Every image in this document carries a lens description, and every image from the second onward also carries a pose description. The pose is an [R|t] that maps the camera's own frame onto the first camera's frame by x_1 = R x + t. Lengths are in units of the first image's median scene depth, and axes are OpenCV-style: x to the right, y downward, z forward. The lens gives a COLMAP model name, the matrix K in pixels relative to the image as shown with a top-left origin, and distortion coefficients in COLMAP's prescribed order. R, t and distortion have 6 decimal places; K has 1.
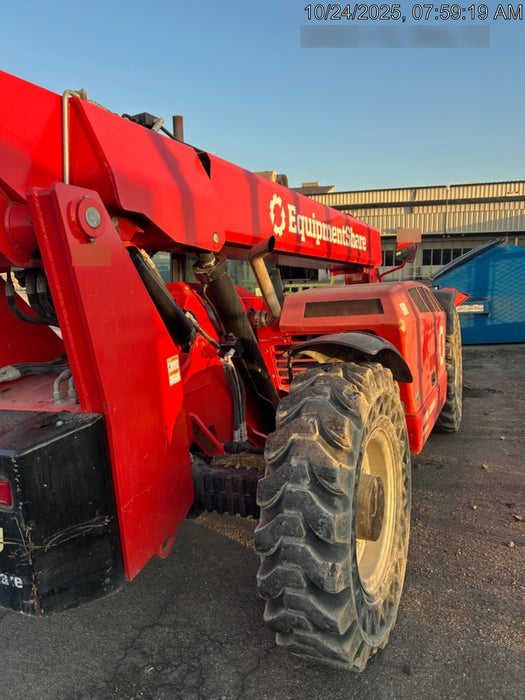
lens RADIAL K [[522.4, 0, 260.7], [0, 522.4, 357.5], [0, 0, 1]] dist [0.008436, 0.003055]
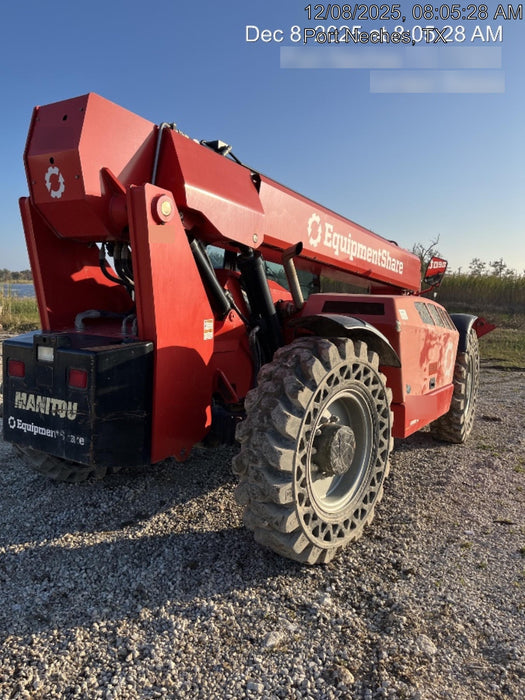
lens RADIAL K [[526.4, 0, 262.5], [0, 526.4, 350.0], [0, 0, 1]] dist [0.008767, -0.001411]
pose [[0.984397, 0.134248, -0.113752, 0.105041], [-0.140690, 0.988760, -0.050603, 0.100745], [0.105680, 0.065818, 0.992220, -0.259759]]
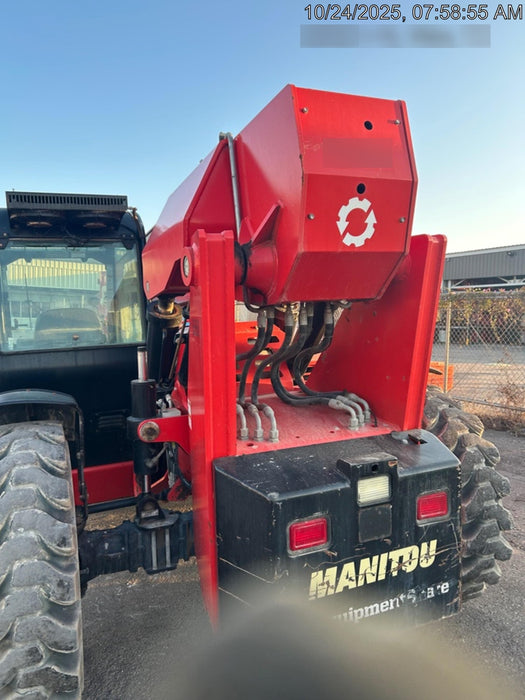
lens RADIAL K [[522.0, 0, 244.8], [0, 522.0, 352.2], [0, 0, 1]] dist [0.005632, 0.000368]
pose [[0.675614, -0.004842, 0.737239, -0.878554], [0.088791, 0.993234, -0.074845, -0.005422], [-0.731889, 0.116027, 0.671473, 0.298469]]
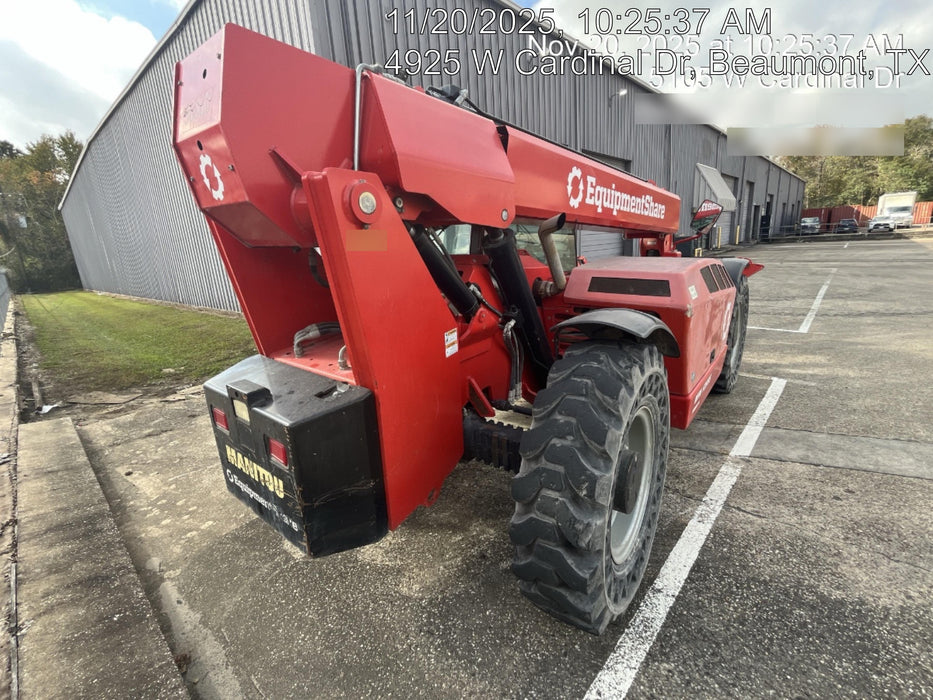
lens RADIAL K [[412.2, 0, 466.5], [0, 412.2, 350.0], [0, 0, 1]] dist [-0.011756, -0.000258]
pose [[0.971362, 0.112334, -0.209371, 0.034481], [-0.080503, 0.984659, 0.154812, -0.074799], [0.223550, -0.133523, 0.965503, 0.145520]]
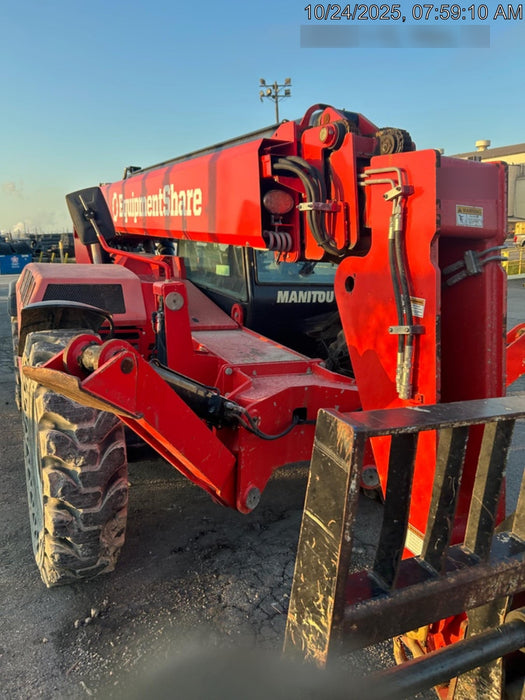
lens RADIAL K [[522.0, 0, 244.8], [0, 522.0, 352.2], [0, 0, 1]] dist [0.005632, 0.000368]
pose [[-0.632838, 0.197093, -0.748780, 1.065948], [-0.094860, 0.940039, 0.327609, -0.459132], [0.768452, 0.278353, -0.576196, 2.504972]]
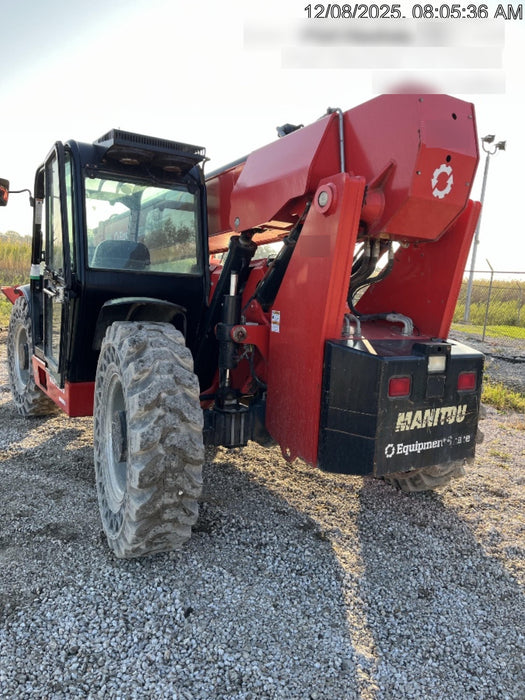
lens RADIAL K [[522.5, 0, 262.5], [0, 522.5, 350.0], [0, 0, 1]] dist [0.001290, 0.001253]
pose [[0.533031, 0.017722, 0.845910, -1.233389], [0.027819, 0.998873, -0.038456, 0.116157], [-0.845638, 0.044031, 0.531937, 0.383162]]
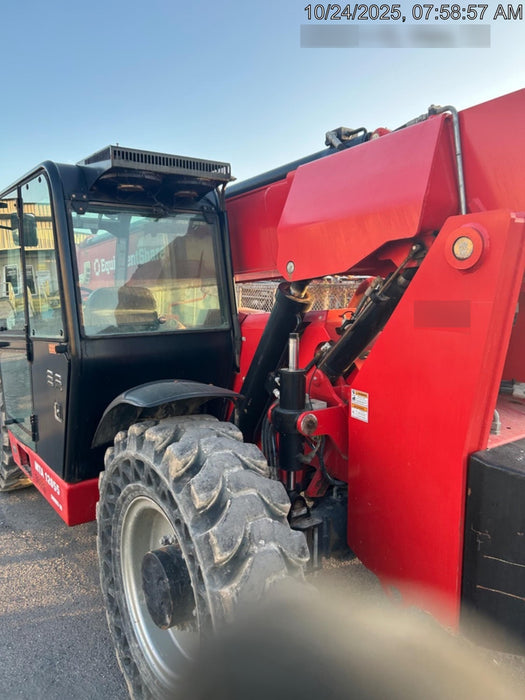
lens RADIAL K [[522.4, 0, 260.7], [0, 522.4, 357.5], [0, 0, 1]] dist [0.008436, 0.003055]
pose [[0.483109, -0.030560, 0.875027, -1.071514], [0.090399, 0.995791, -0.015132, -0.048622], [-0.870881, 0.086412, 0.483838, 0.661011]]
